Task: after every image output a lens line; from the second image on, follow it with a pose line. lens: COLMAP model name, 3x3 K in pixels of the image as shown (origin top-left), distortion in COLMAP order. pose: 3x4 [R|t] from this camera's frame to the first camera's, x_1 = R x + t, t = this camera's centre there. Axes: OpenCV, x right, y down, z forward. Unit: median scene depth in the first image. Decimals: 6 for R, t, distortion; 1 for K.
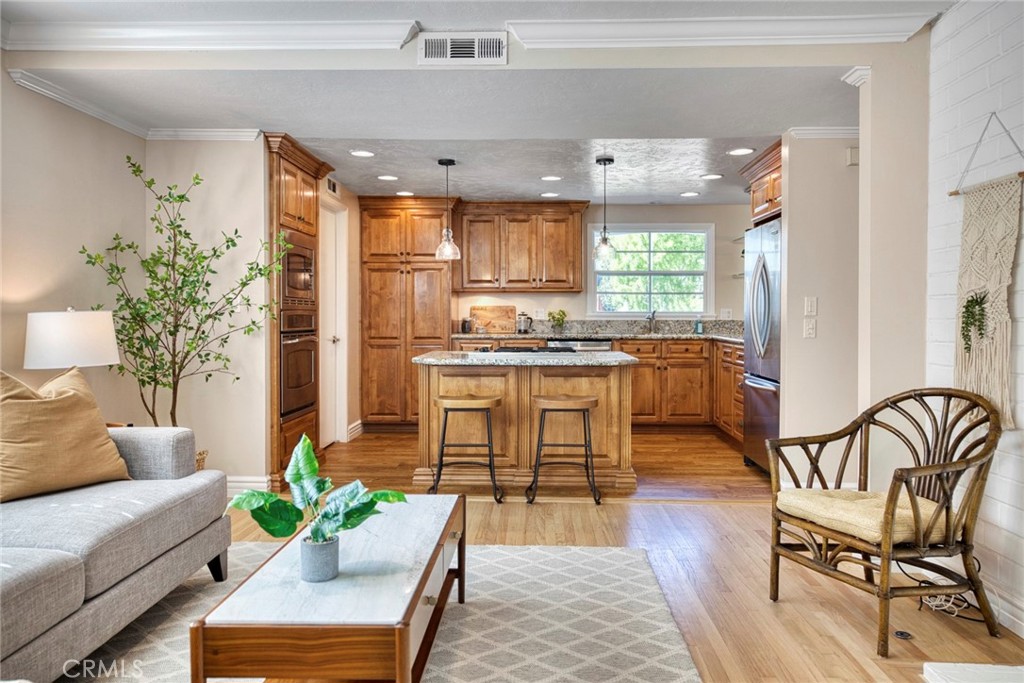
lens RADIAL K [[740.3, 0, 514.6], [0, 740.3, 331.0], [0, 0, 1]] dist [0.001223, 0.000169]
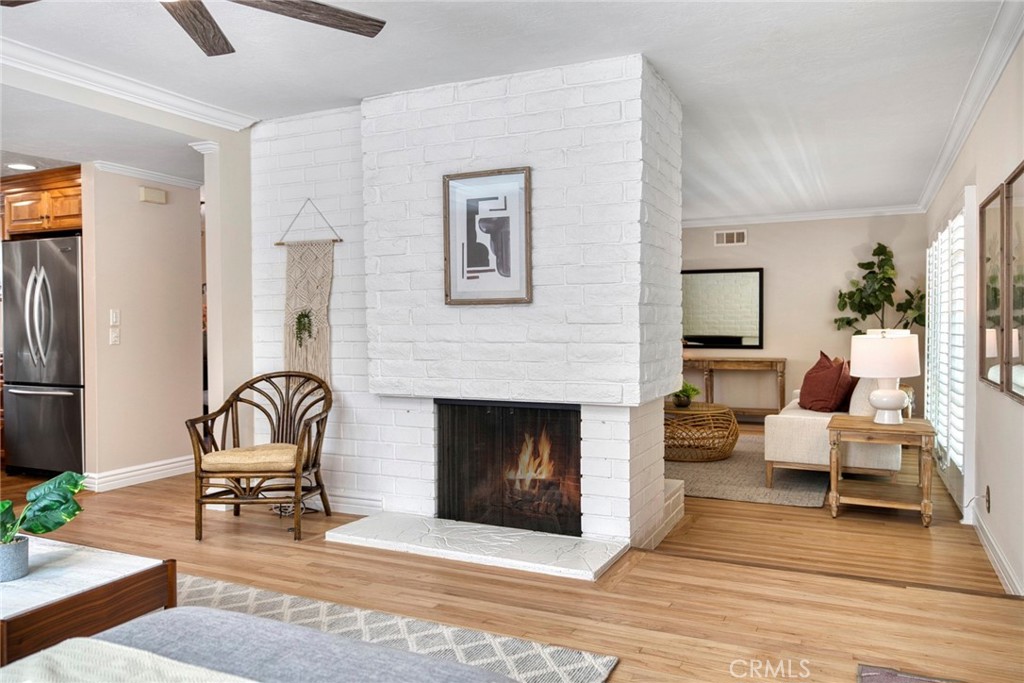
lens RADIAL K [[740.3, 0, 514.6], [0, 740.3, 331.0], [0, 0, 1]] dist [0.001223, 0.000169]
pose [[0.407413, -0.017027, 0.913085, -0.254159], [0.027000, 0.999614, 0.006594, -0.001574], [-0.912845, 0.021967, 0.407715, -0.025880]]
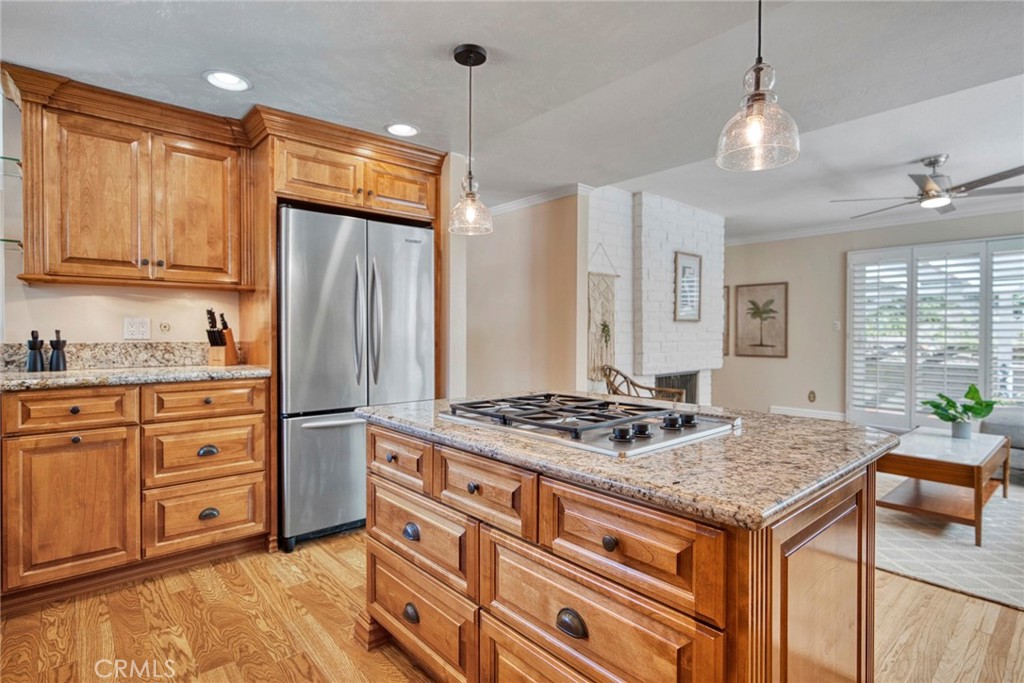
lens RADIAL K [[508.5, 0, 512.0], [0, 508.5, 341.5], [0, 0, 1]] dist [-0.000044, -0.000001]
pose [[-0.686745, -0.011240, 0.726811, -0.109696], [0.014069, 0.999488, 0.028750, -0.016987], [-0.726762, 0.029969, -0.686235, 0.855803]]
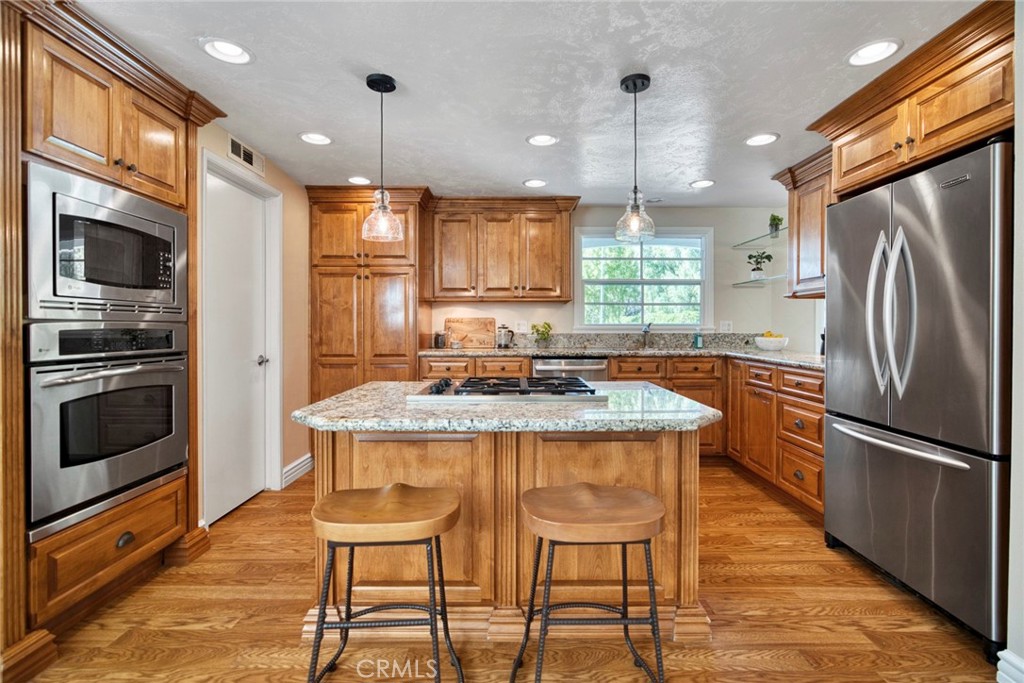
lens RADIAL K [[482.6, 0, 513.3], [0, 482.6, 327.7], [0, 0, 1]] dist [-0.001746, 0.000237]
pose [[0.999461, -0.001308, 0.032807, 0.004517], [0.001977, 0.999791, -0.020357, -0.010778], [-0.032773, 0.020411, 0.999254, 0.447564]]
